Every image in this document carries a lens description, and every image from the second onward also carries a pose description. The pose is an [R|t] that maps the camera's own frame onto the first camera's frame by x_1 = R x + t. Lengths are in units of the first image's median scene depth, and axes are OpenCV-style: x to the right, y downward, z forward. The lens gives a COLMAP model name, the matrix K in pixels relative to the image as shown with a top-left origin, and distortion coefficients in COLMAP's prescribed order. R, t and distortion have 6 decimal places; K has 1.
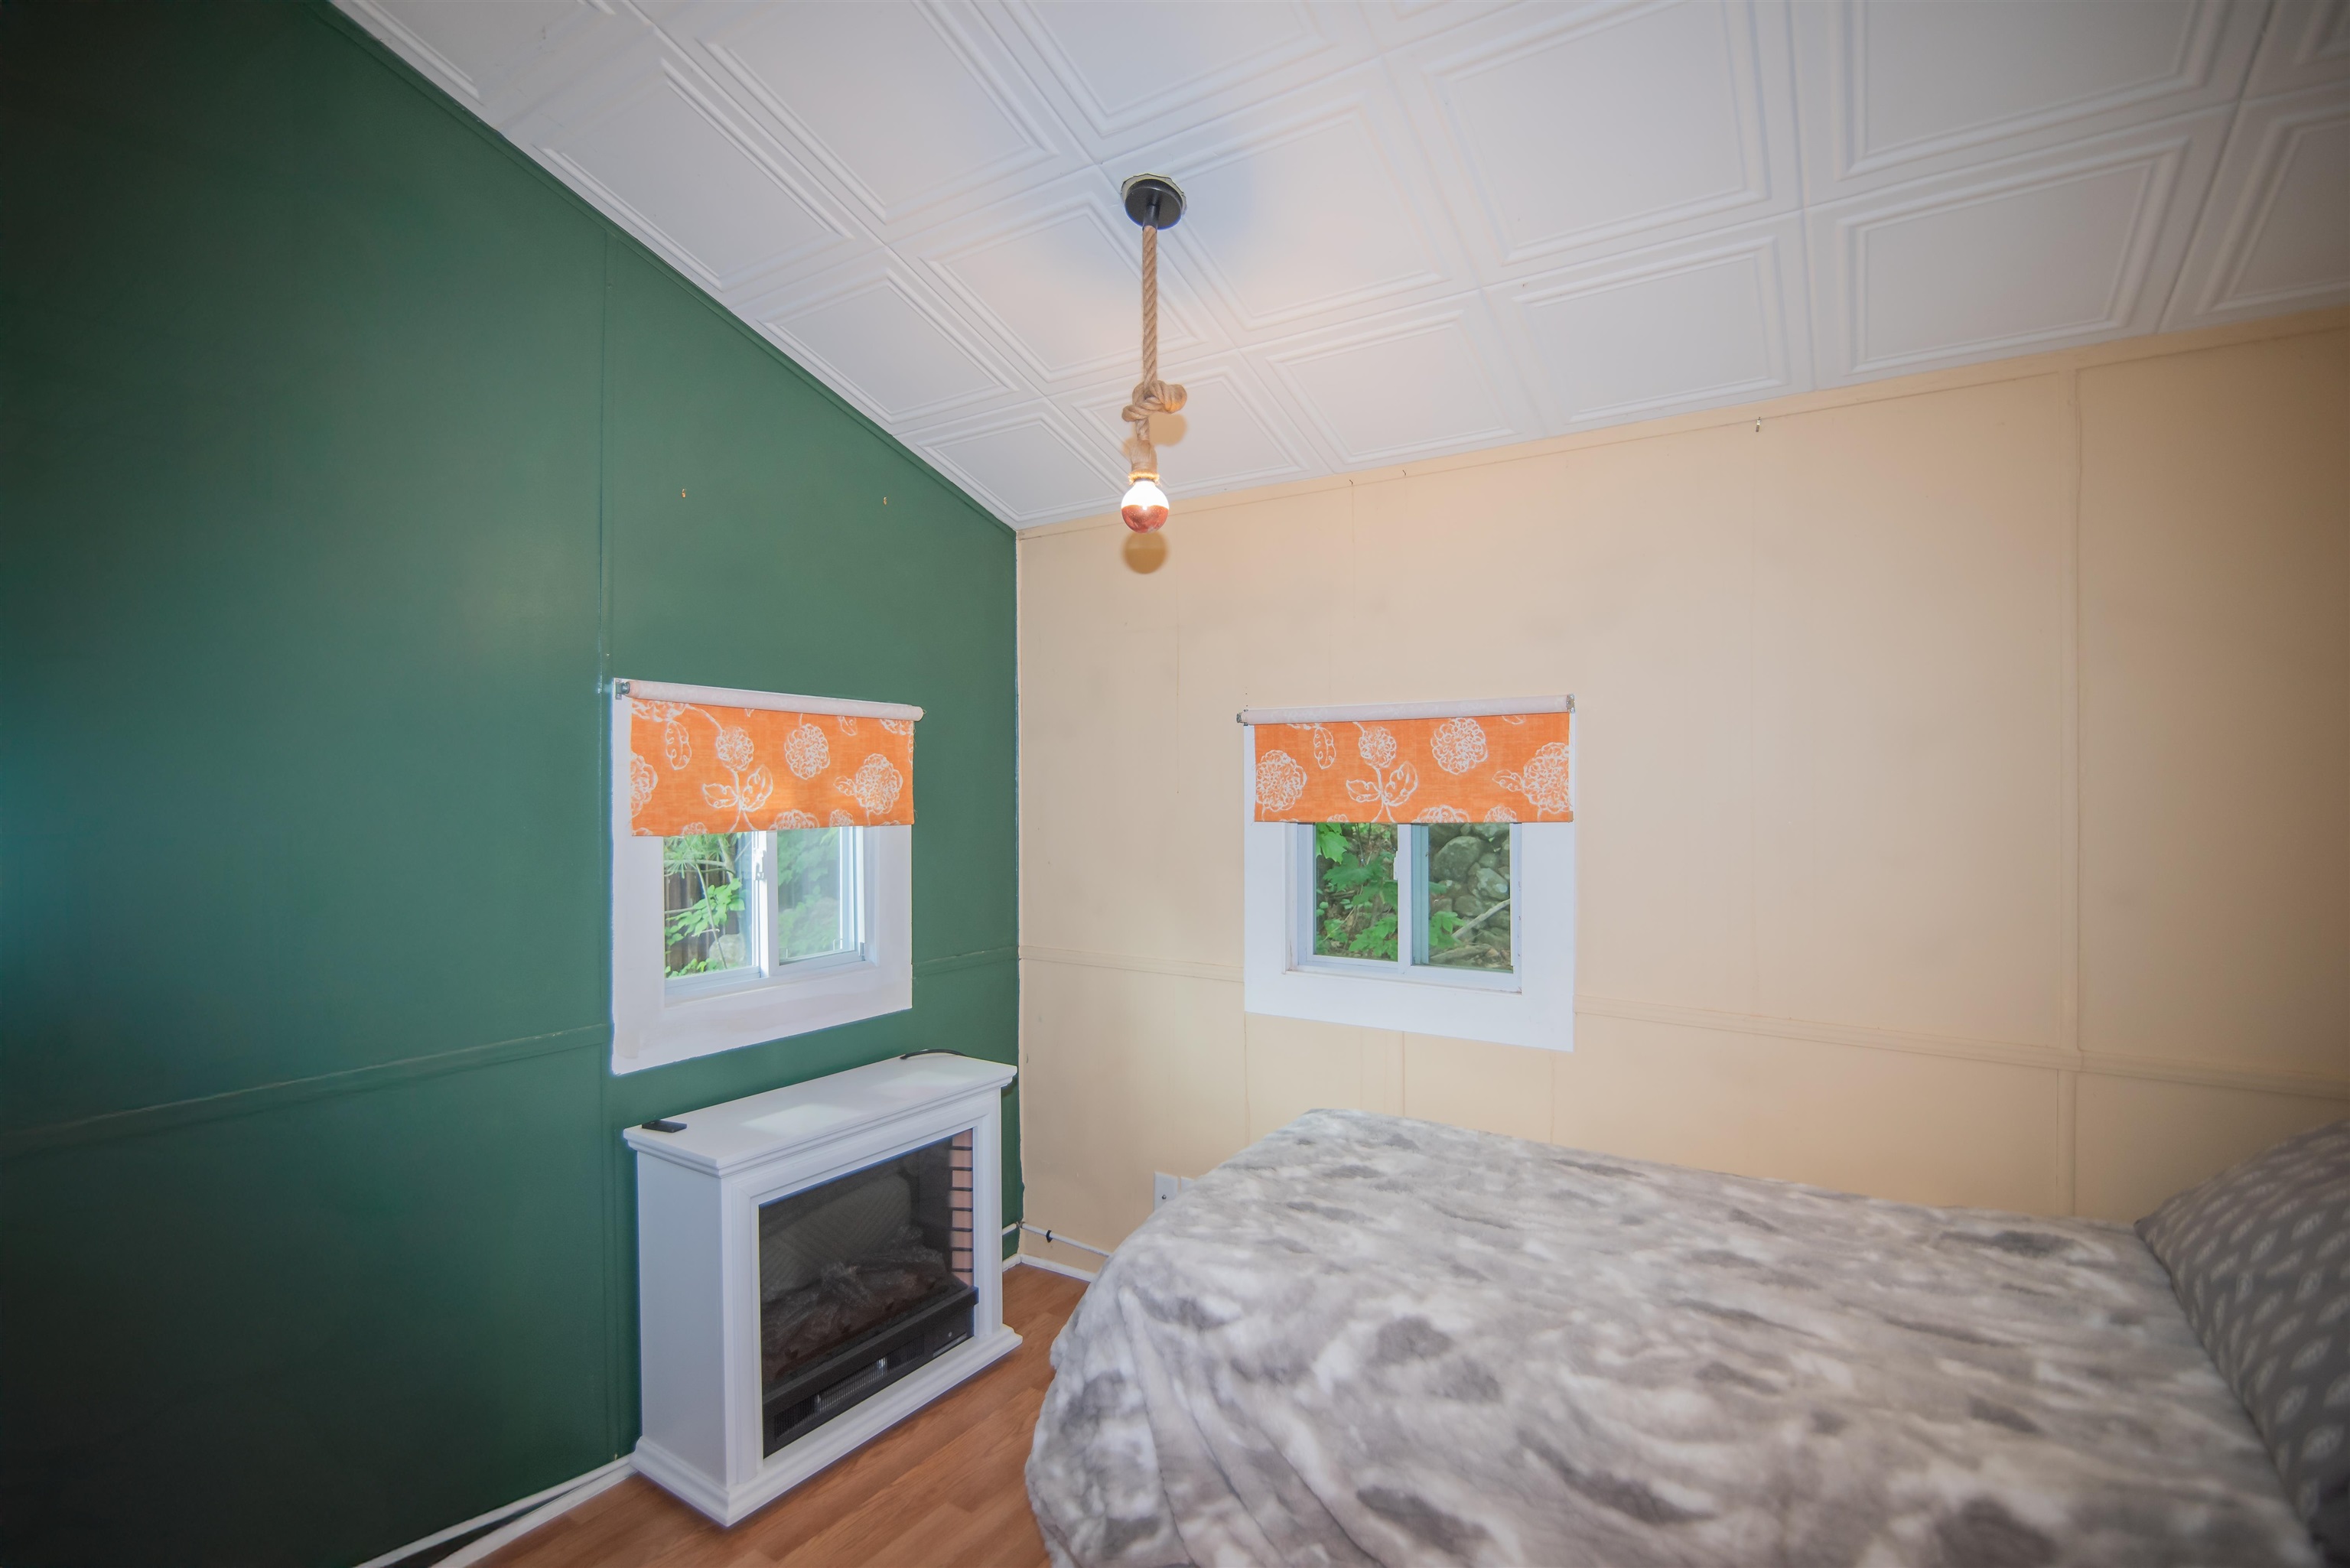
lens RADIAL K [[1088.7, 0, 1162.9], [0, 1088.7, 786.7], [0, 0, 1]] dist [-0.018827, 0.000623]
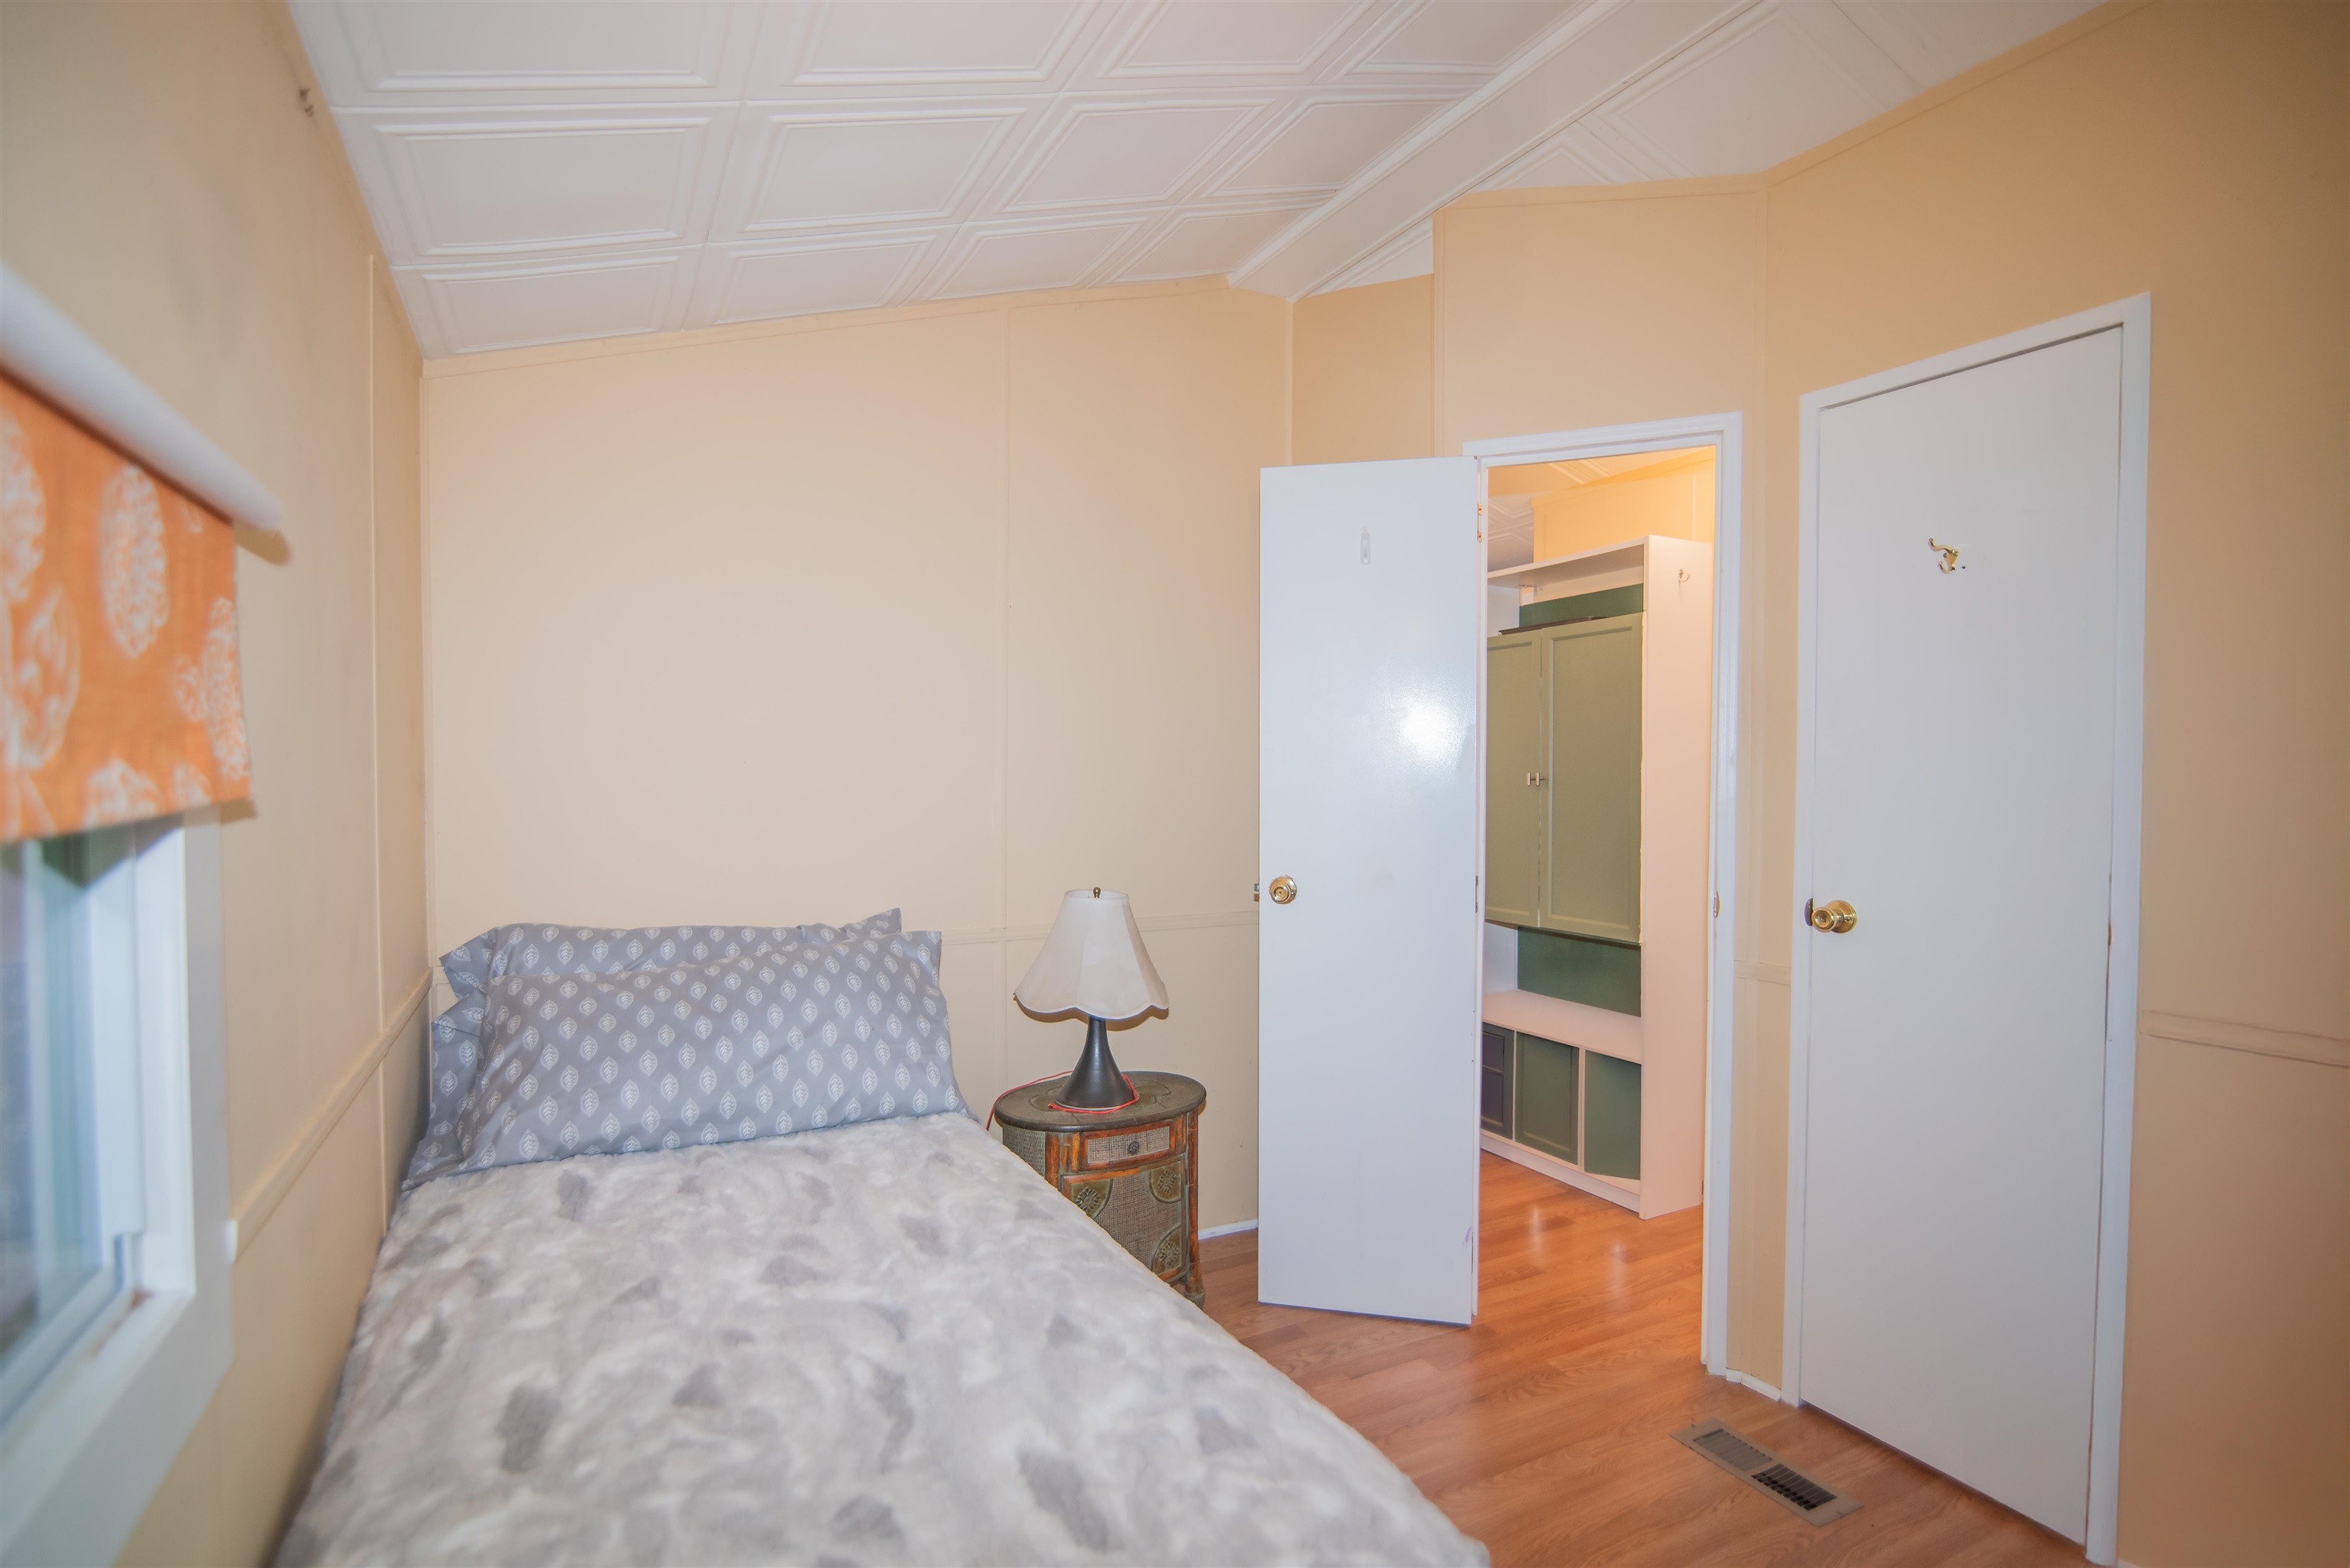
lens RADIAL K [[1088.7, 0, 1162.9], [0, 1088.7, 786.7], [0, 0, 1]] dist [-0.018827, 0.000623]
pose [[-0.871999, -0.012239, 0.489355, -0.155506], [-0.004411, 0.999843, 0.017146, 0.024856], [-0.489489, 0.012793, -0.871916, 1.478555]]
